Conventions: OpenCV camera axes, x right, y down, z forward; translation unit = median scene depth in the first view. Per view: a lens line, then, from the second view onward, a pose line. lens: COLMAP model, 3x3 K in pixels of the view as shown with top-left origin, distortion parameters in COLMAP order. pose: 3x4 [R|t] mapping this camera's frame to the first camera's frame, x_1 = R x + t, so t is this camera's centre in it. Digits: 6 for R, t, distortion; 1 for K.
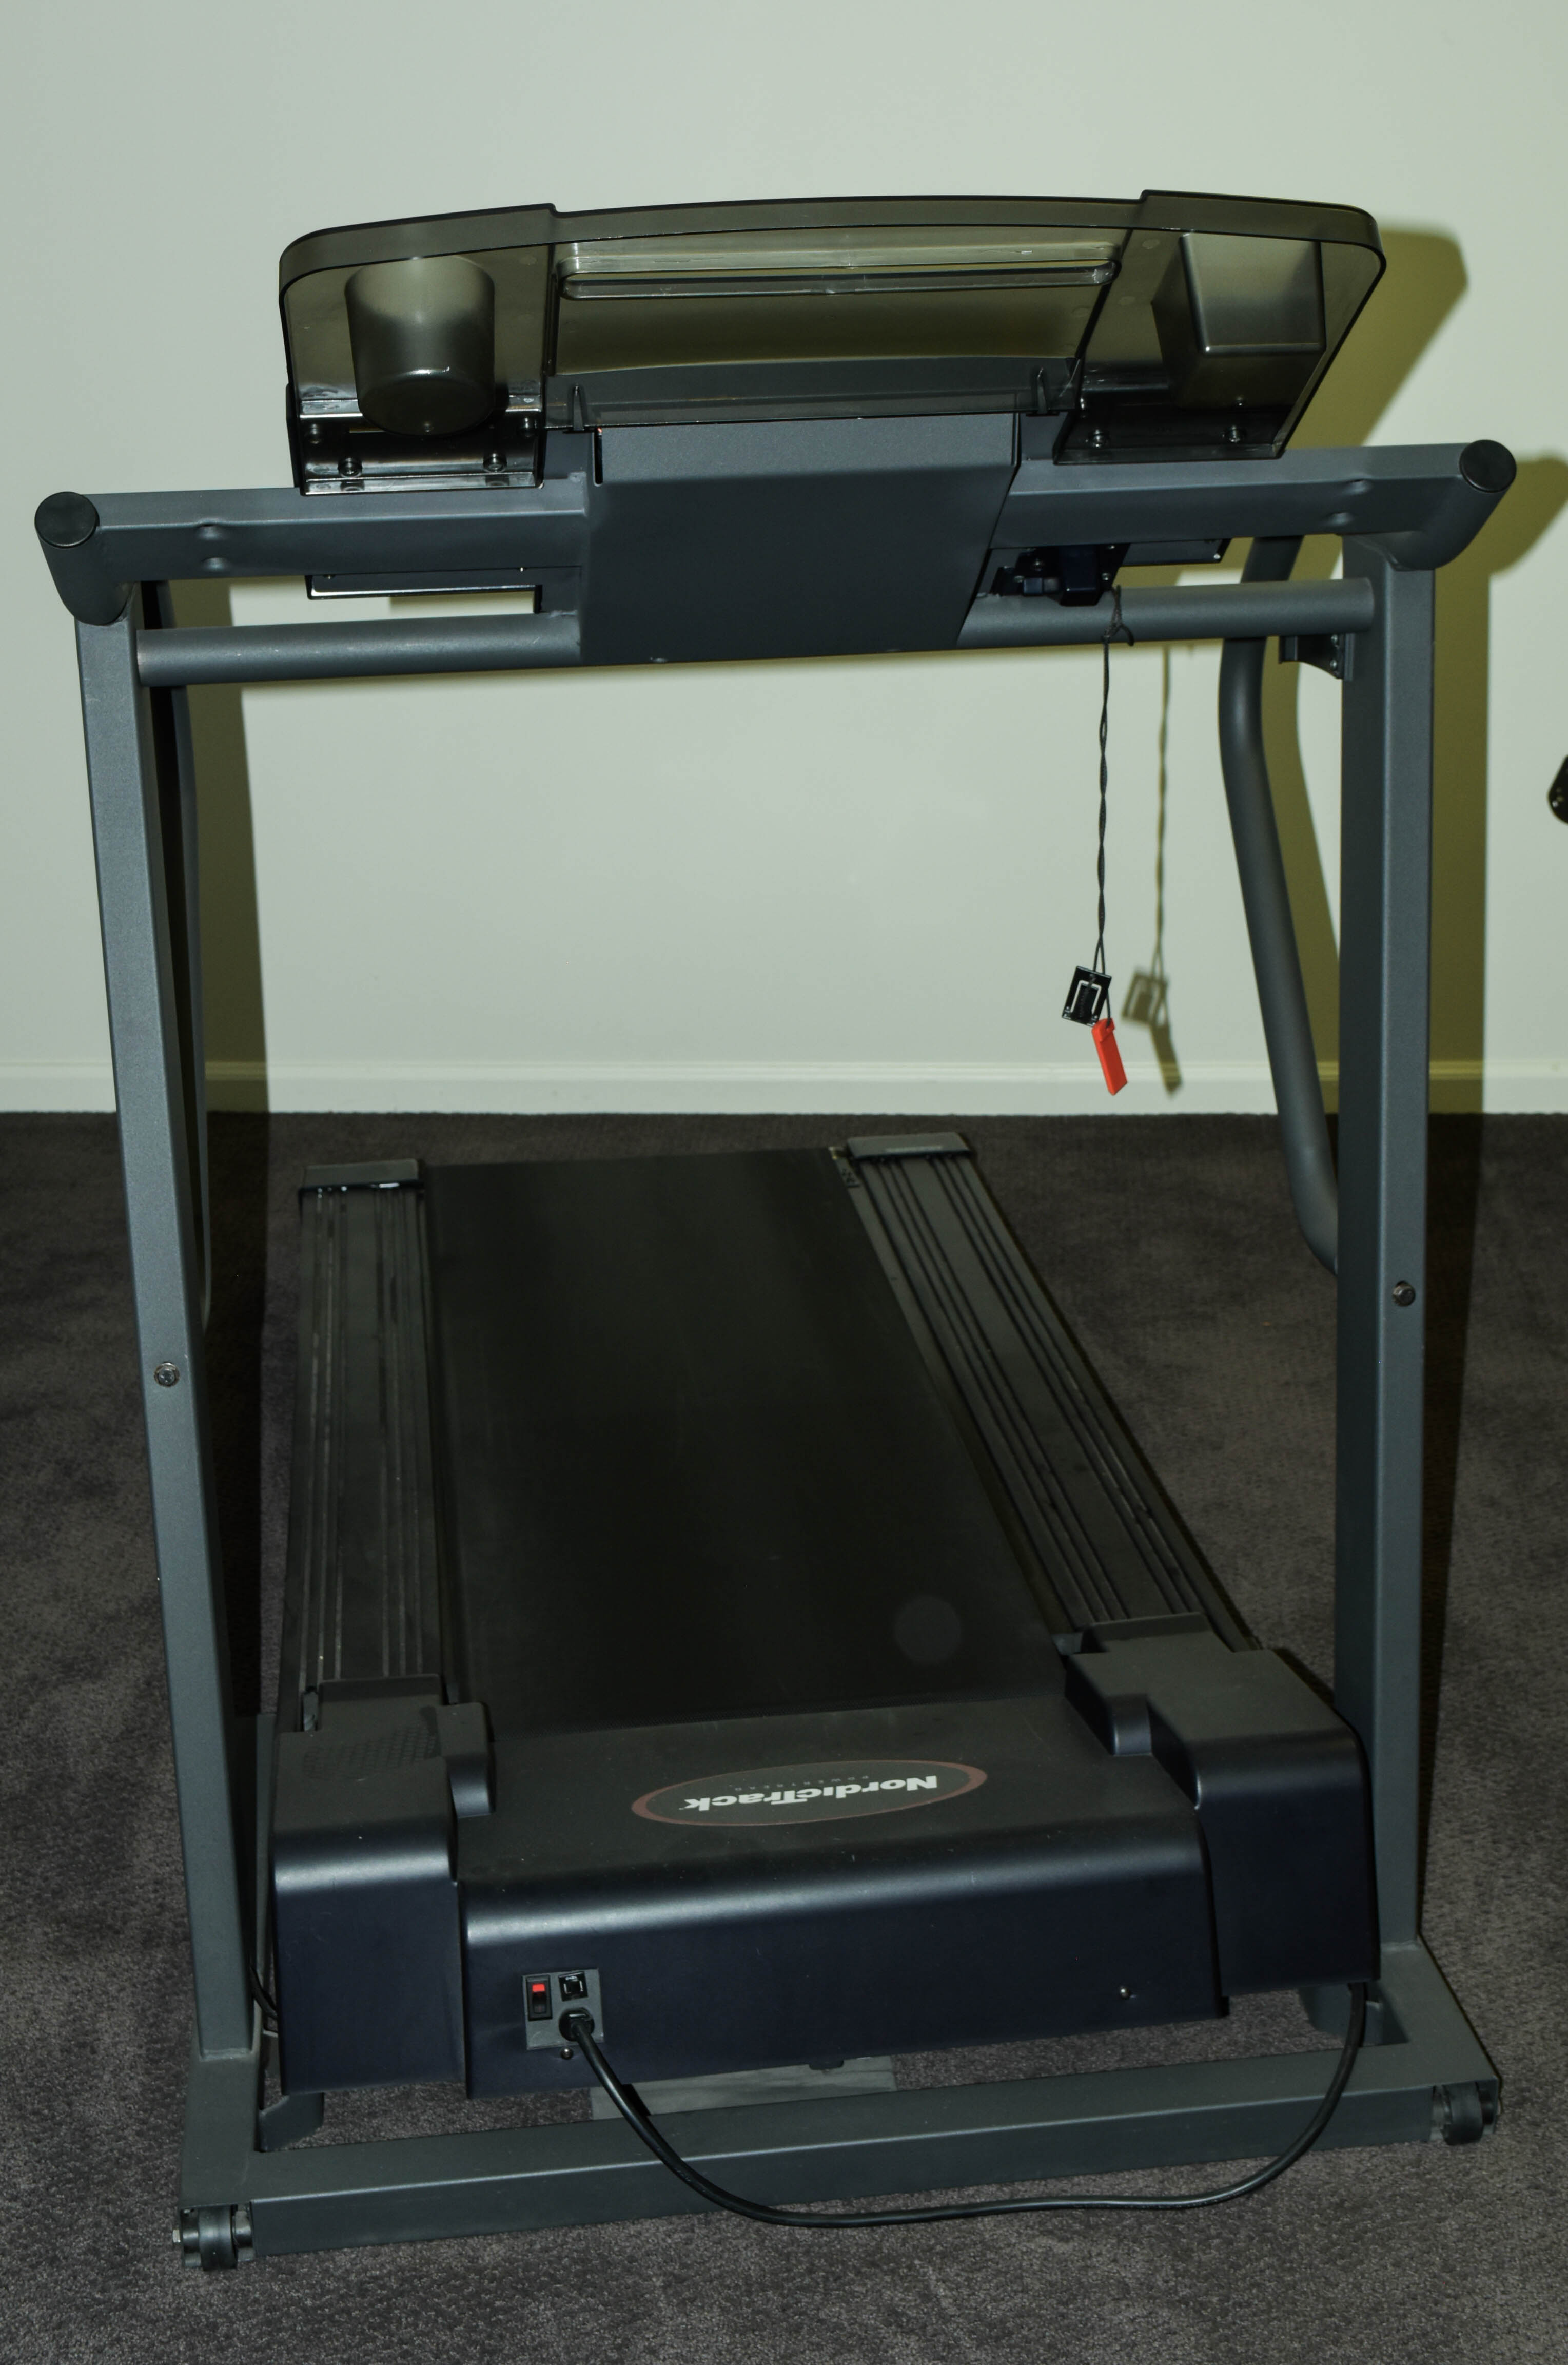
lens RADIAL K [[2925.8, 0, 782.5], [0, 2925.8, 1176.6], [0, 0, 1]] dist [-0.054561, 0.000000]
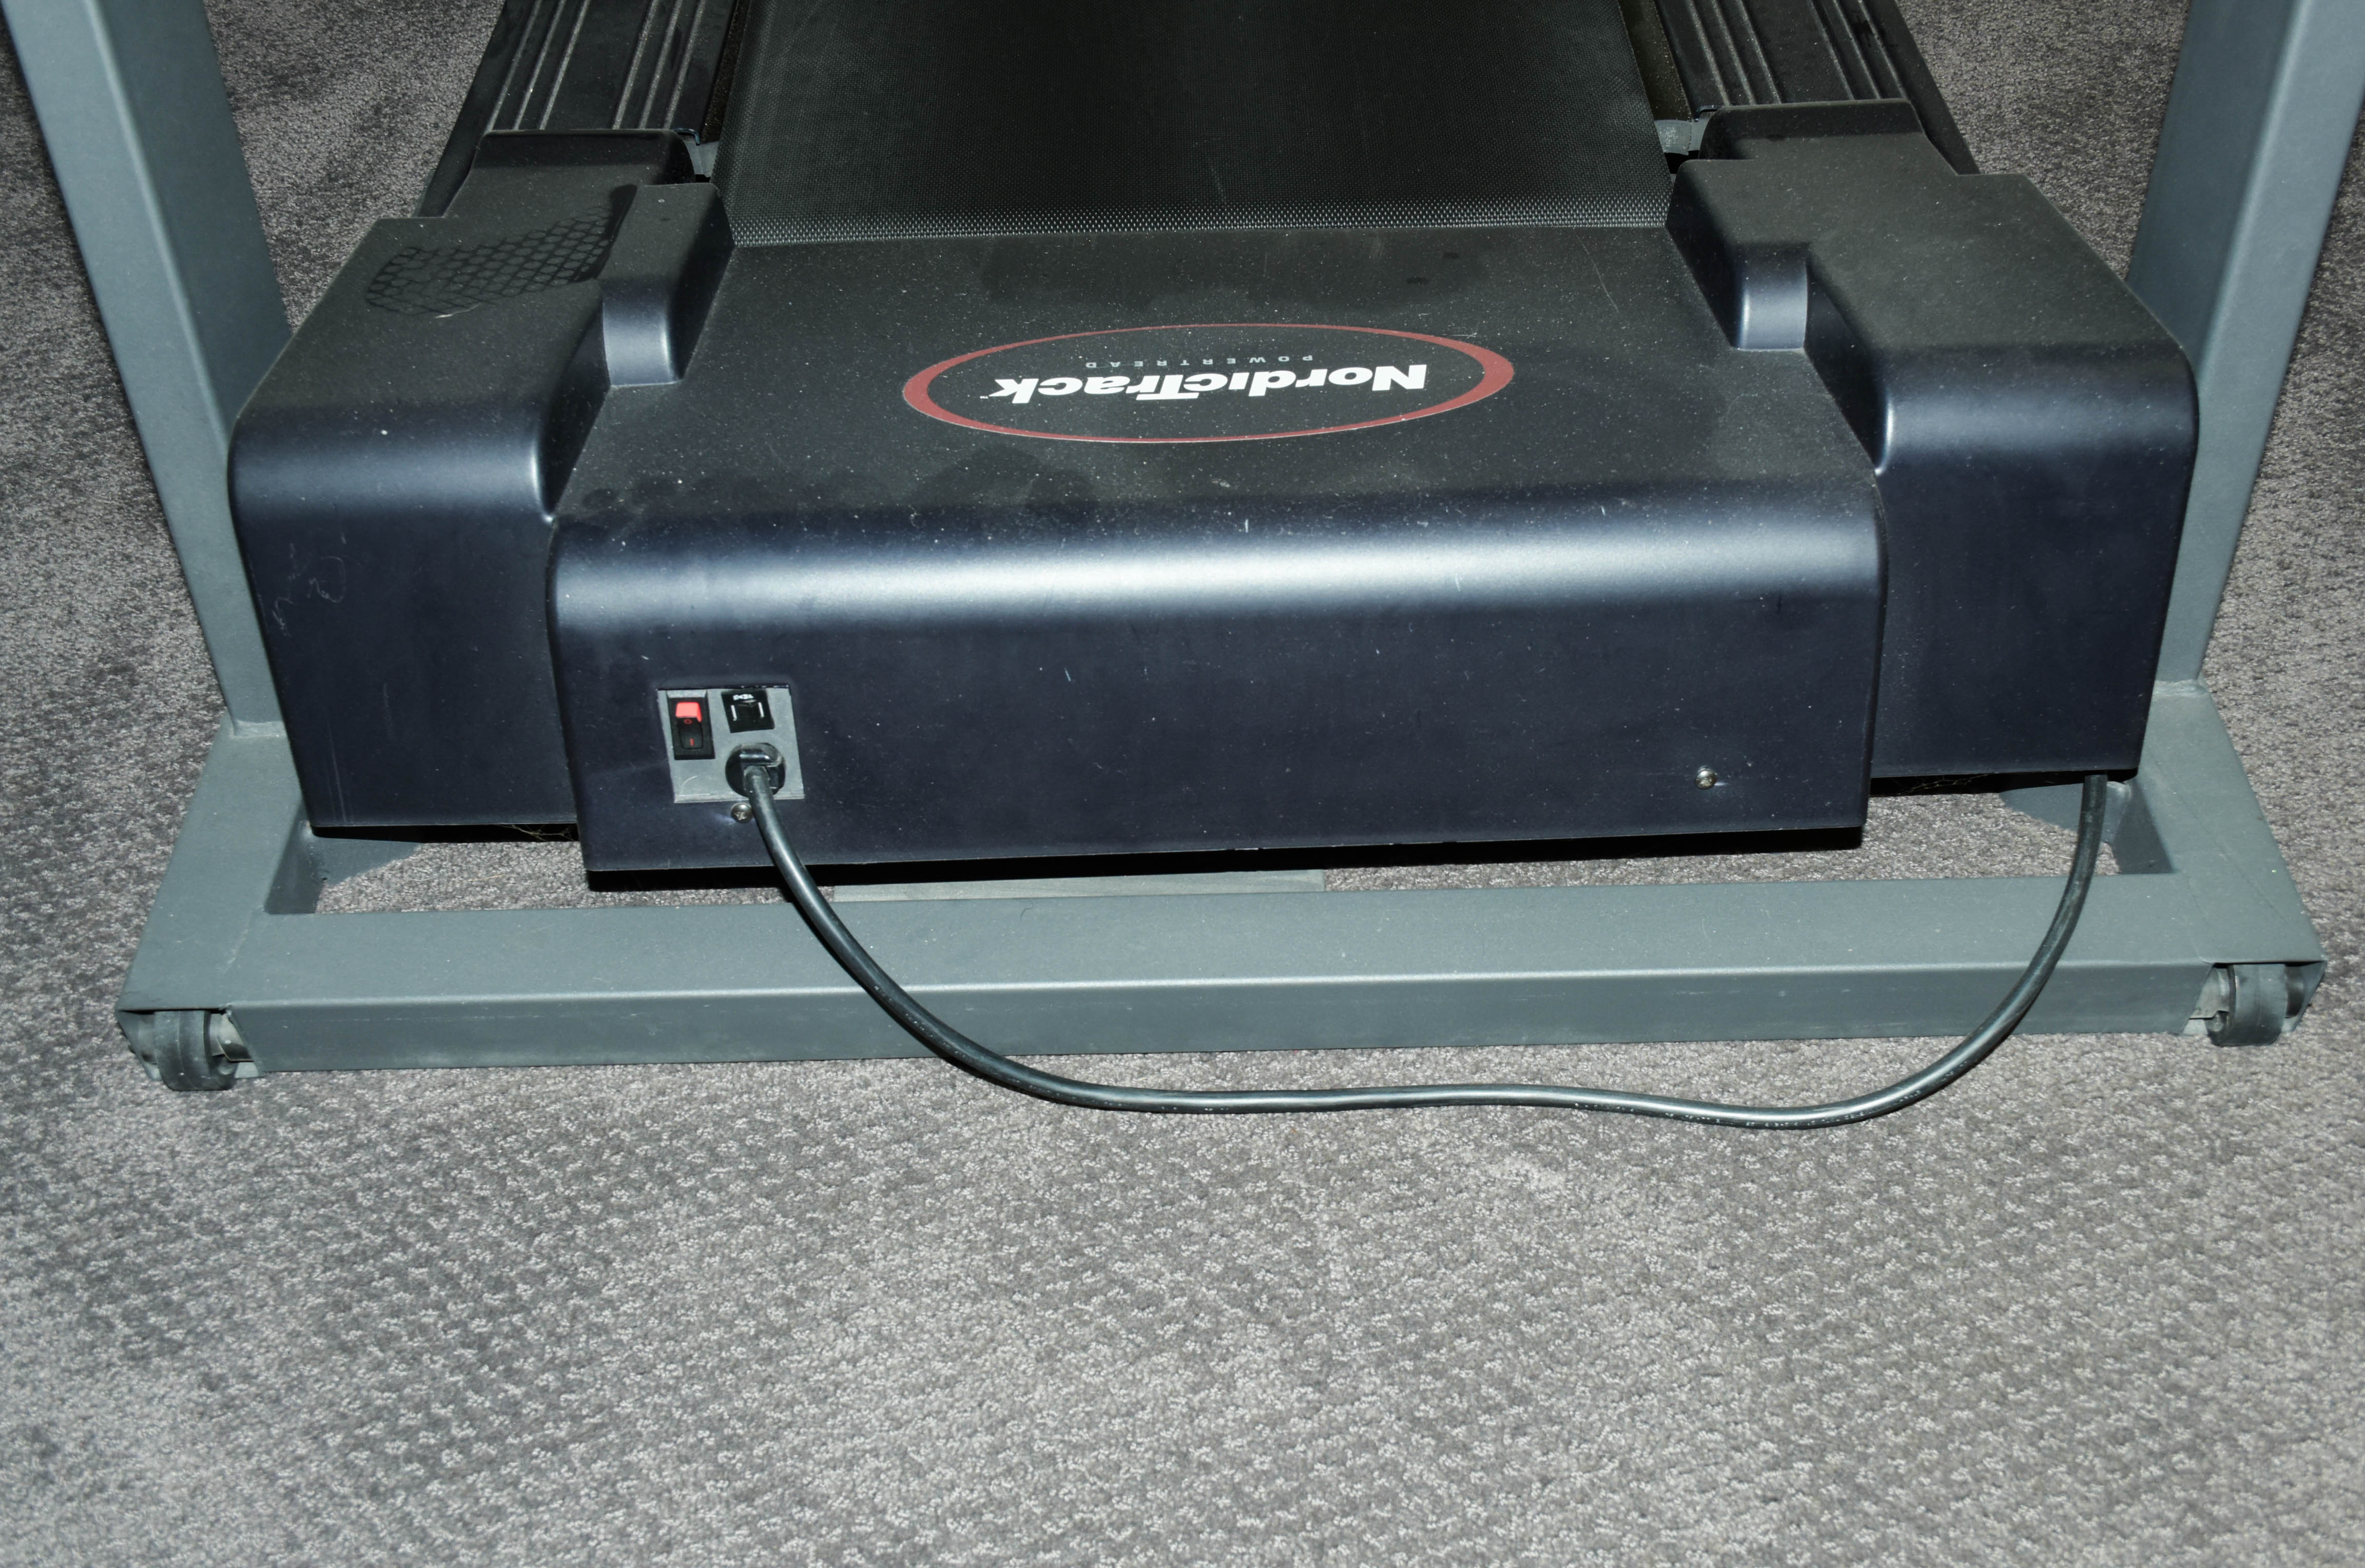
lens RADIAL K [[2397.0, 0, 1168.0], [0, 2397.0, 785.4], [0, 0, 1]] dist [-0.012976, 0.000000]
pose [[0.993018, 0.083351, -0.083470, 0.050491], [-0.038550, 0.898065, 0.438171, 0.075811], [0.111483, -0.431894, 0.895008, 0.553048]]
